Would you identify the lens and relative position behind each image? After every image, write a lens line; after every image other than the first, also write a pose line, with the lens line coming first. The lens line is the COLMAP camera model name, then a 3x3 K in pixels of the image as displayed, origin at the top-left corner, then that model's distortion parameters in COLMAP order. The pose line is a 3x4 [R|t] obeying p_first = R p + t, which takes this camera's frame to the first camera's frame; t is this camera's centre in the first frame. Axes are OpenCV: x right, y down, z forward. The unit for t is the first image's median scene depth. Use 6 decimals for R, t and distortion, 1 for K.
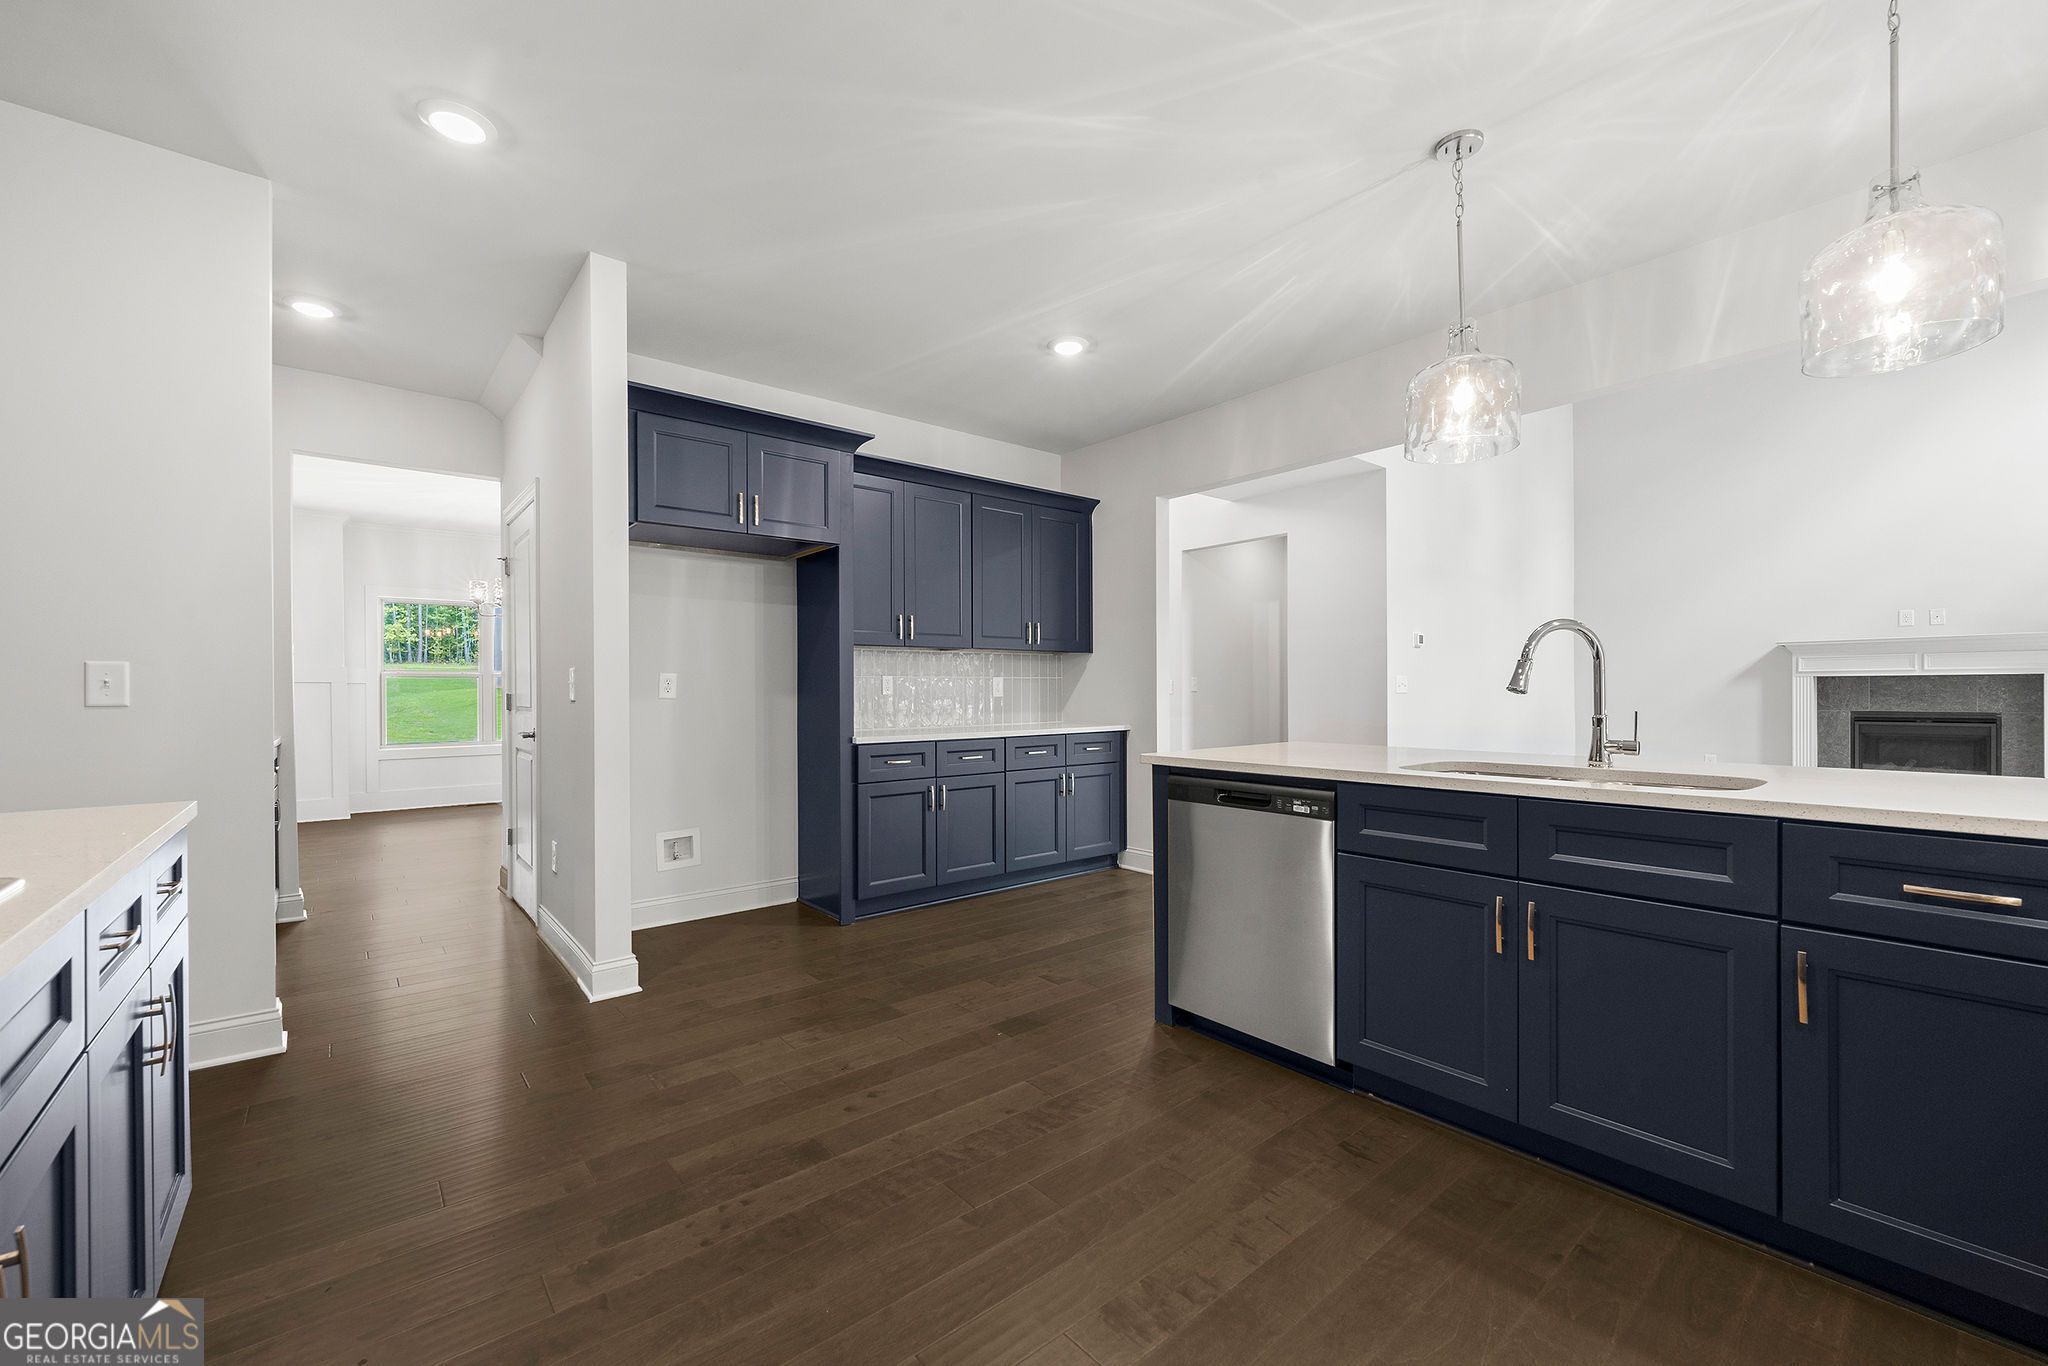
lens RADIAL K [[827.6, 0, 1024.0], [0, 827.6, 683.0], [0, 0, 1]] dist [0.000490, -0.000016]
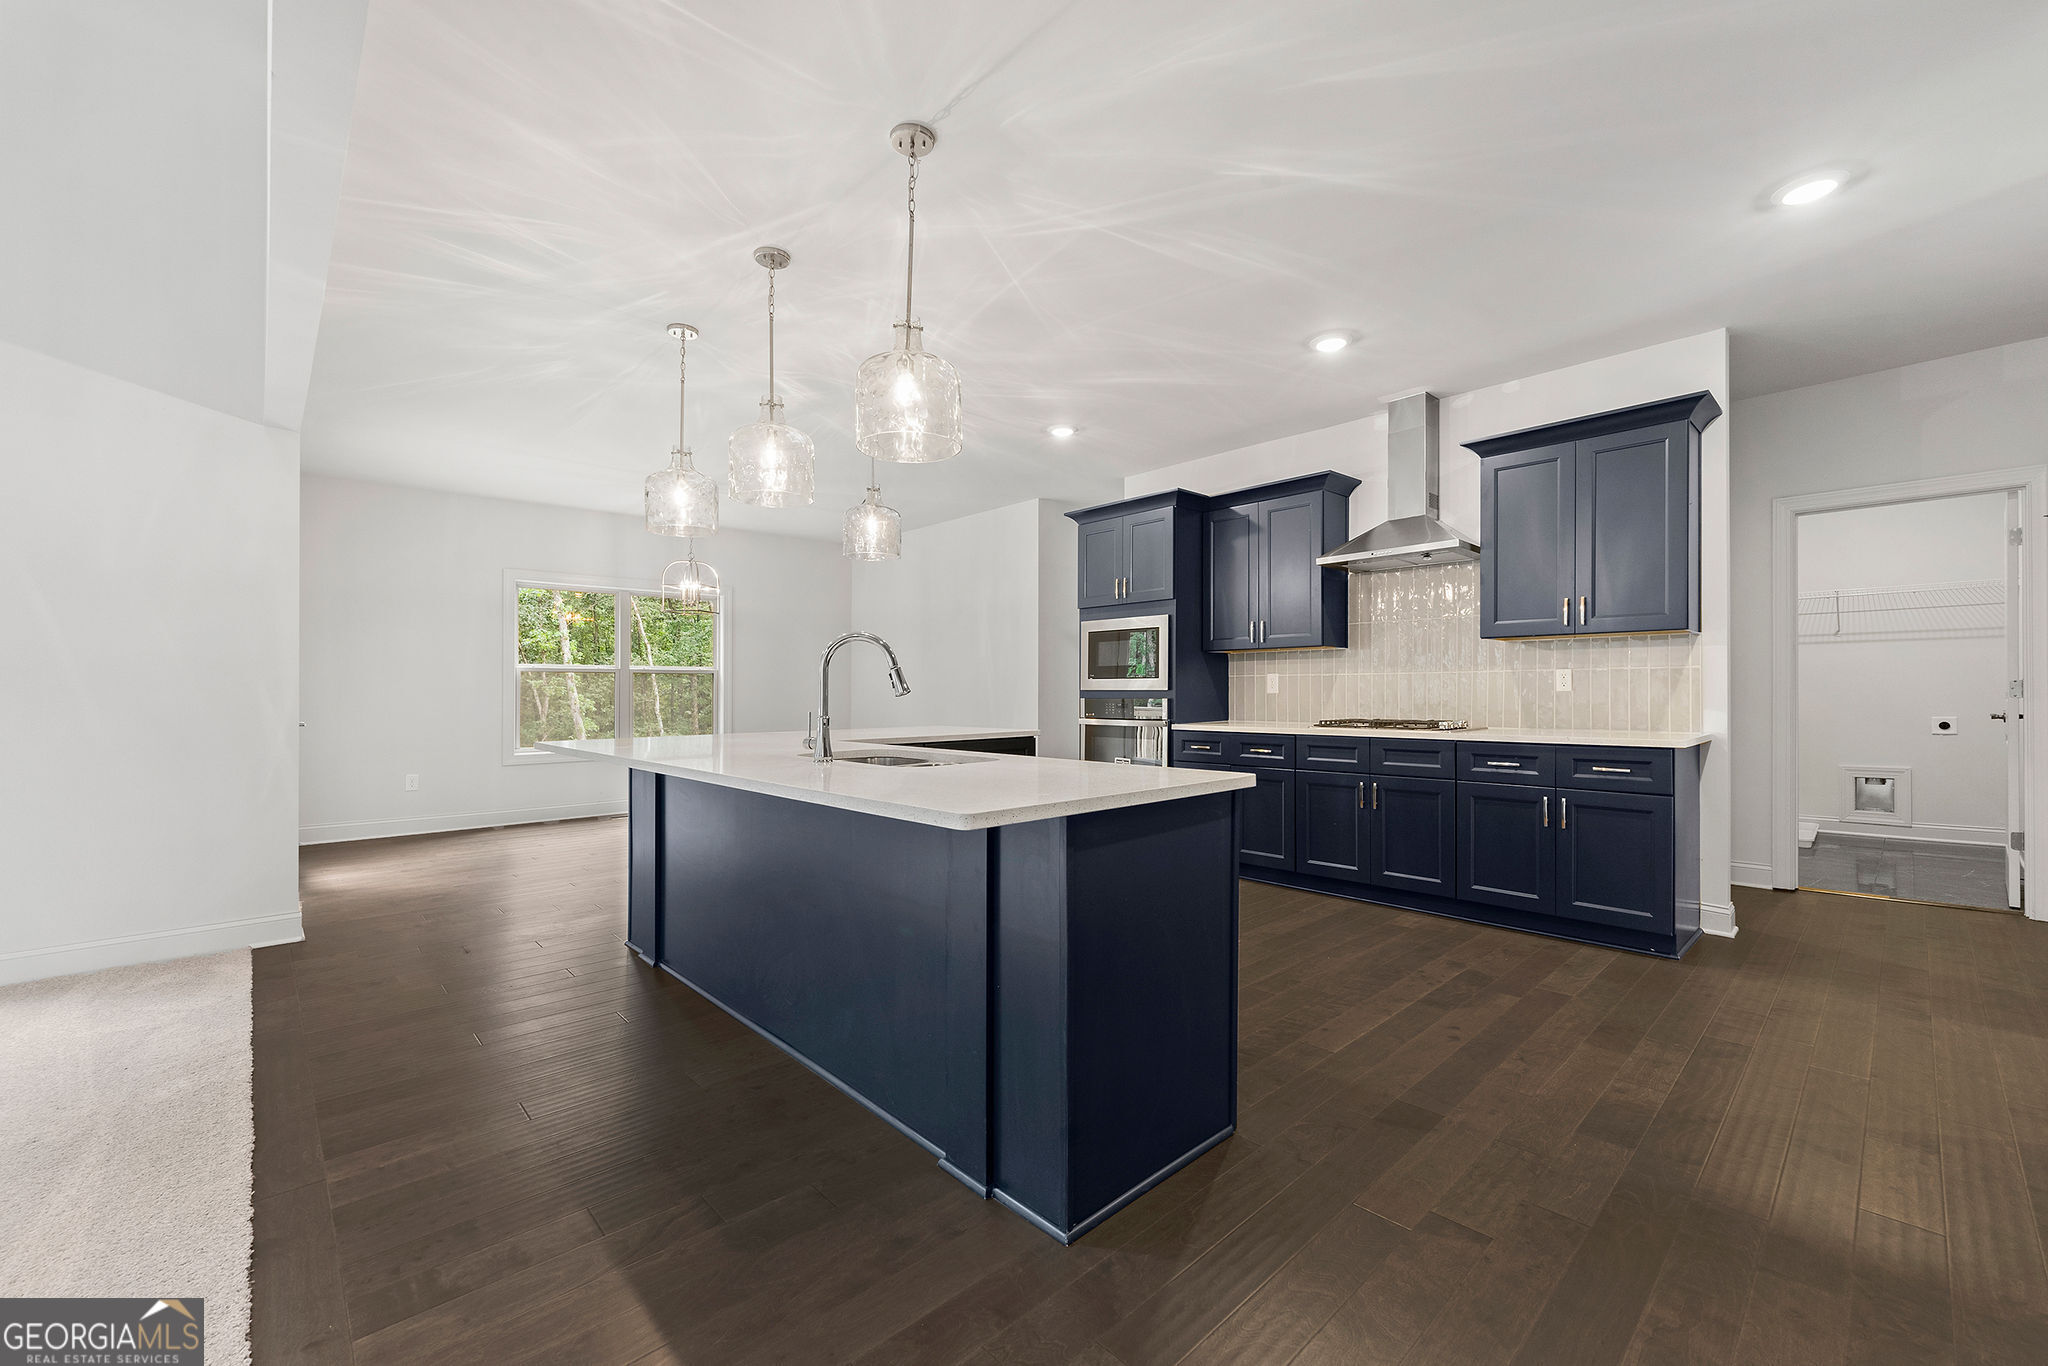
lens RADIAL K [[827.6, 0, 1024.0], [0, 827.6, 683.0], [0, 0, 1]] dist [0.000490, -0.000016]
pose [[-0.998234, 0.004391, -0.059237, 0.496803], [0.005003, 0.999935, -0.010198, 0.015200], [0.059189, -0.010476, -0.998192, 2.198002]]
